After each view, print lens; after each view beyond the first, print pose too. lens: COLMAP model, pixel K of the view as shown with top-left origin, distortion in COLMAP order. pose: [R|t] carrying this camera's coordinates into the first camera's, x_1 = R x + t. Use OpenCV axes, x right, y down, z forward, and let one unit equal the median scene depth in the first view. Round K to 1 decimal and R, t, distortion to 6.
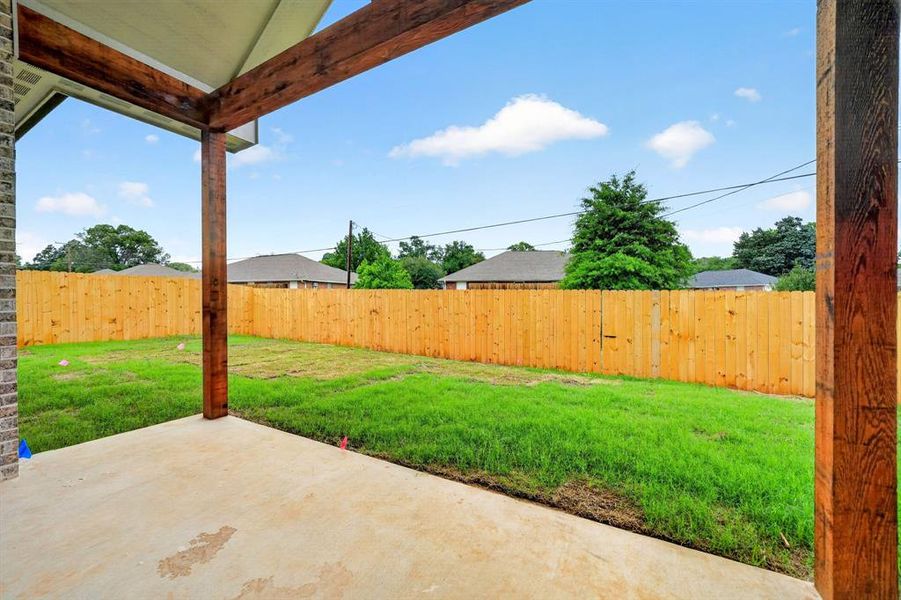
lens RADIAL K [[346.6, 0, 445.9], [0, 346.6, 302.6], [0, 0, 1]] dist [-0.007845, -0.000100]
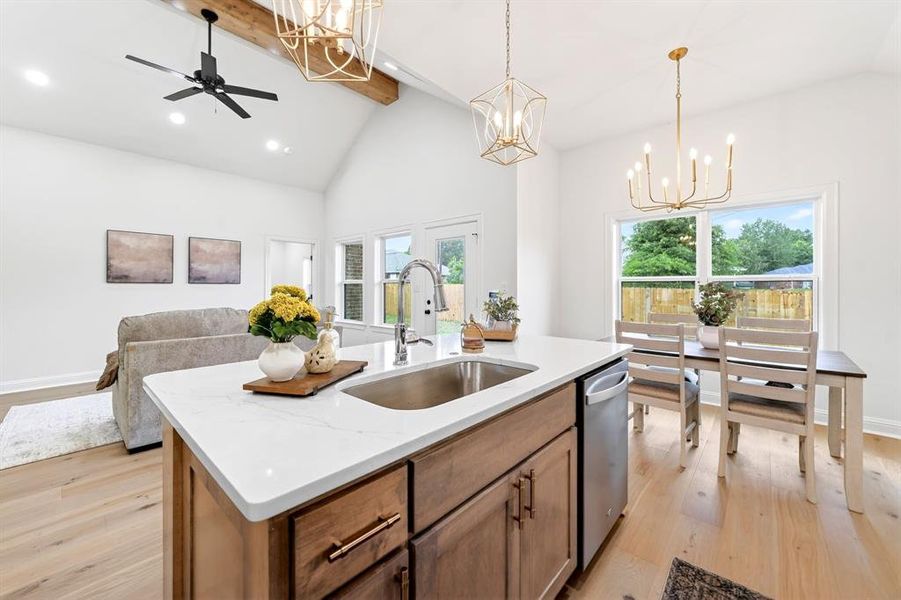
lens RADIAL K [[351.3, 0, 449.2], [0, 351.3, 287.1], [0, 0, 1]] dist [-0.009017, 0.000274]
pose [[0.975114, 0.003755, -0.221673, 0.029503], [-0.006229, 0.999926, -0.010462, -0.006626], [0.221617, 0.011582, 0.975065, -0.308615]]
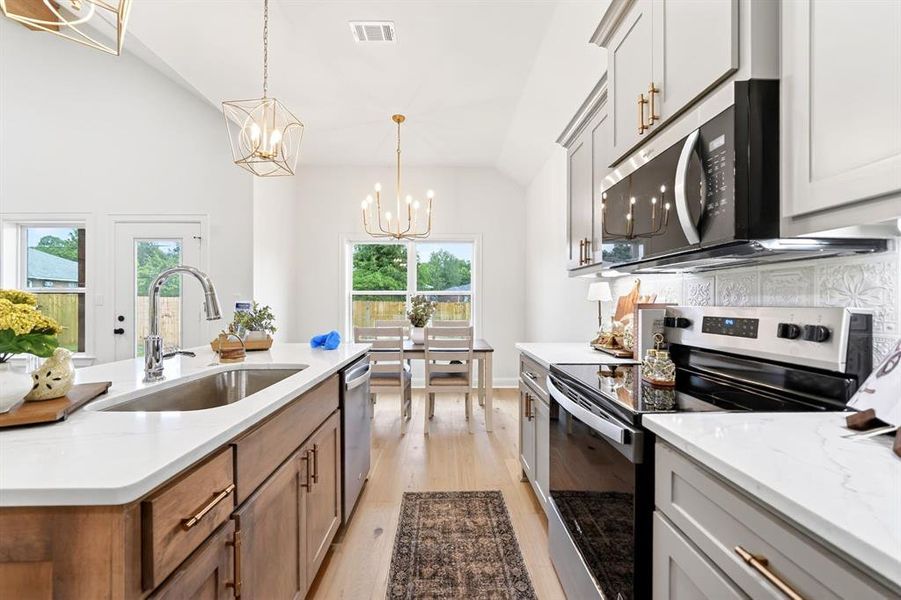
lens RADIAL K [[354.2, 0, 447.2], [0, 354.2, 301.7], [0, 0, 1]] dist [-0.005849, 0.000175]
pose [[0.866640, 0.002507, 0.498928, 0.015868], [0.002654, 0.999950, -0.009634, -0.005033], [-0.498928, 0.009673, 0.866590, -0.326888]]
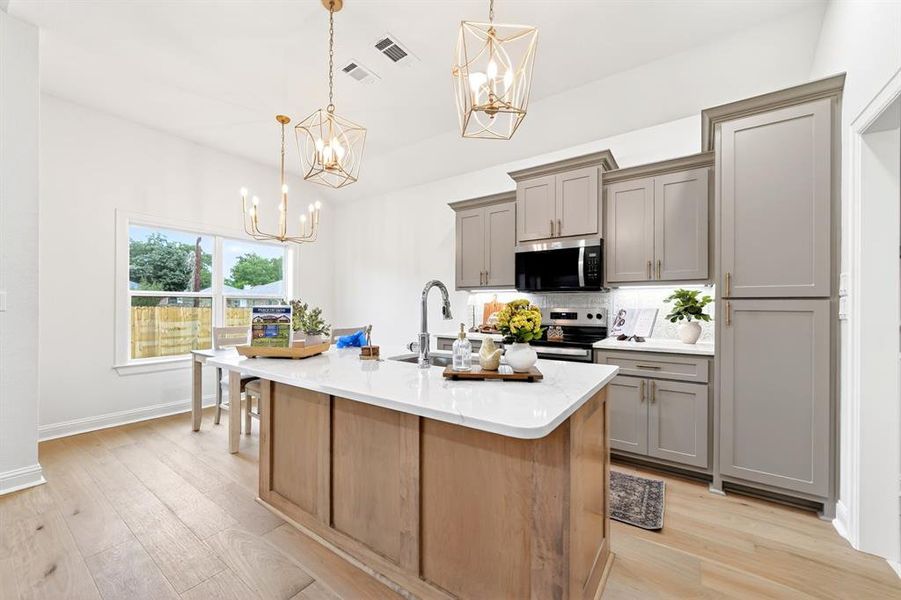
lens RADIAL K [[350.8, 0, 444.4], [0, 350.8, 307.2], [0, 0, 1]] dist [-0.007232, -0.000139]
pose [[0.112034, -0.001484, 0.993703, -0.102419], [0.006941, 0.999976, 0.000711, -0.005765], [-0.993680, 0.006817, 0.112041, -0.243372]]
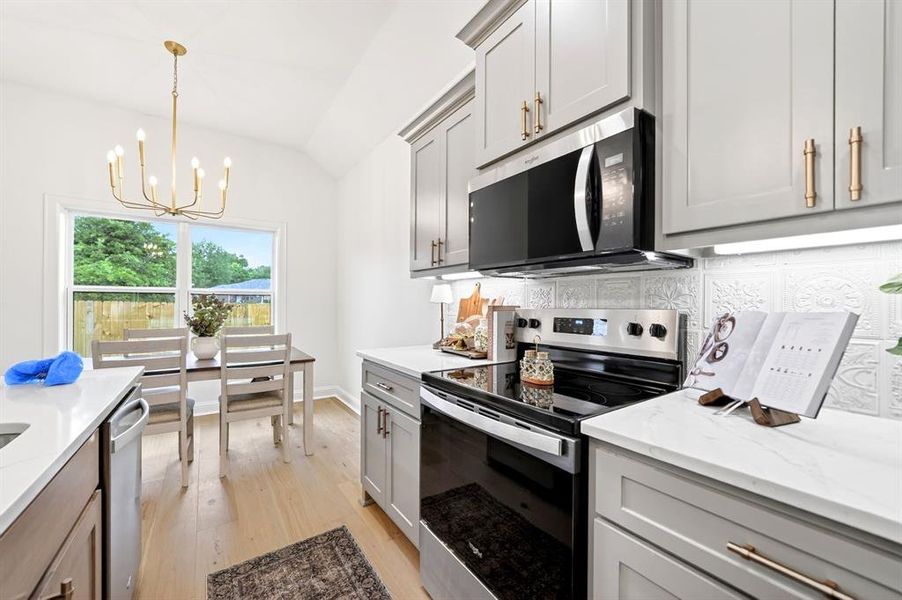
lens RADIAL K [[352.7, 0, 445.5], [0, 352.7, 303.1], [0, 0, 1]] dist [-0.004740, -0.000279]
pose [[0.444944, 0.005040, 0.895544, 0.012959], [0.003590, 0.999966, -0.007412, -0.005461], [-0.895551, 0.006513, 0.444911, -0.299634]]
